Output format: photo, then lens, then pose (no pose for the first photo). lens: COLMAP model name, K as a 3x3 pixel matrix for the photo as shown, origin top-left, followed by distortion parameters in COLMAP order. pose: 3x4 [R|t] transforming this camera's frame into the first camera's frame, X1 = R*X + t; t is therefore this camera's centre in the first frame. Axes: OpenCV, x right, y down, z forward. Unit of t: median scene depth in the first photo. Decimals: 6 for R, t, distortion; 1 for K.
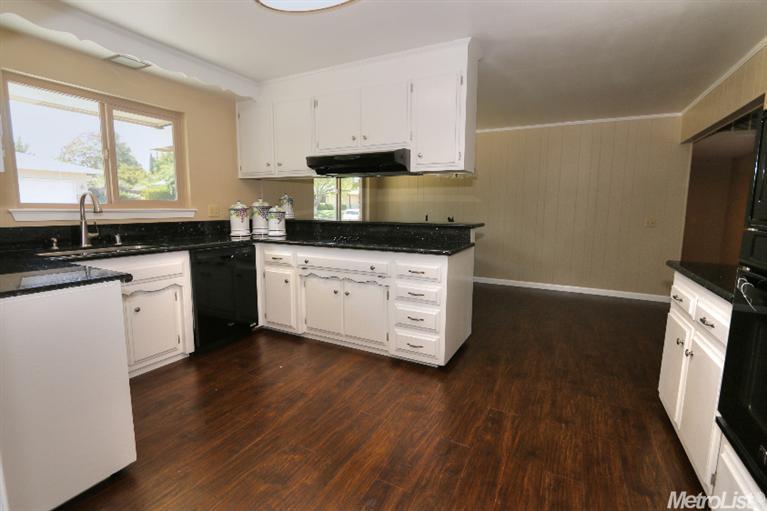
lens RADIAL K [[348.1, 0, 383.5], [0, 348.1, 255.5], [0, 0, 1]] dist [-0.025465, 0.000518]
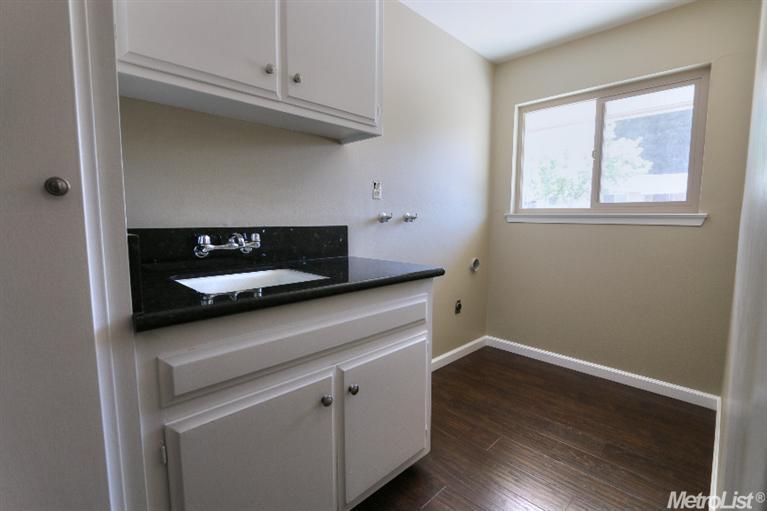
lens RADIAL K [[348.1, 0, 383.5], [0, 348.1, 255.5], [0, 0, 1]] dist [-0.025465, 0.000518]
pose [[-0.299121, 0.098782, -0.949089, 0.251359], [-0.130008, 0.981133, 0.143091, -0.082995], [0.945317, 0.166191, -0.280635, 0.720363]]
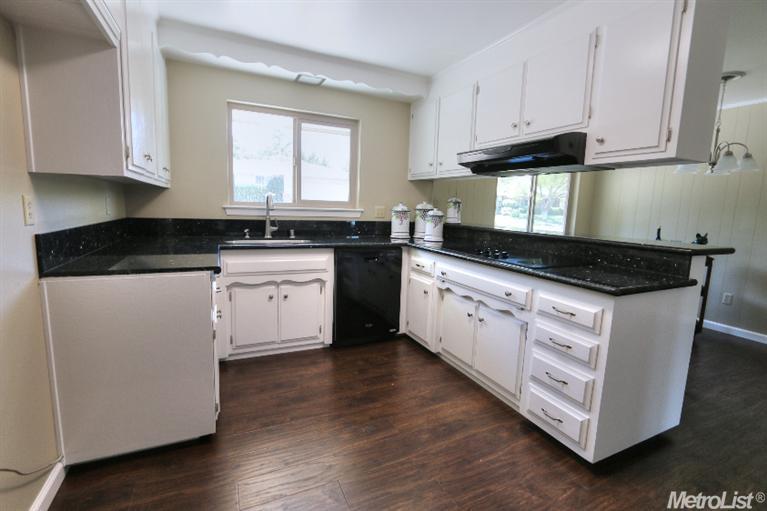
lens RADIAL K [[348.1, 0, 383.5], [0, 348.1, 255.5], [0, 0, 1]] dist [-0.025465, 0.000518]
pose [[0.800084, 0.103689, -0.590859, 0.173114], [-0.108583, 0.993711, 0.027352, -0.035859], [0.589980, 0.042273, 0.806311, 0.210115]]
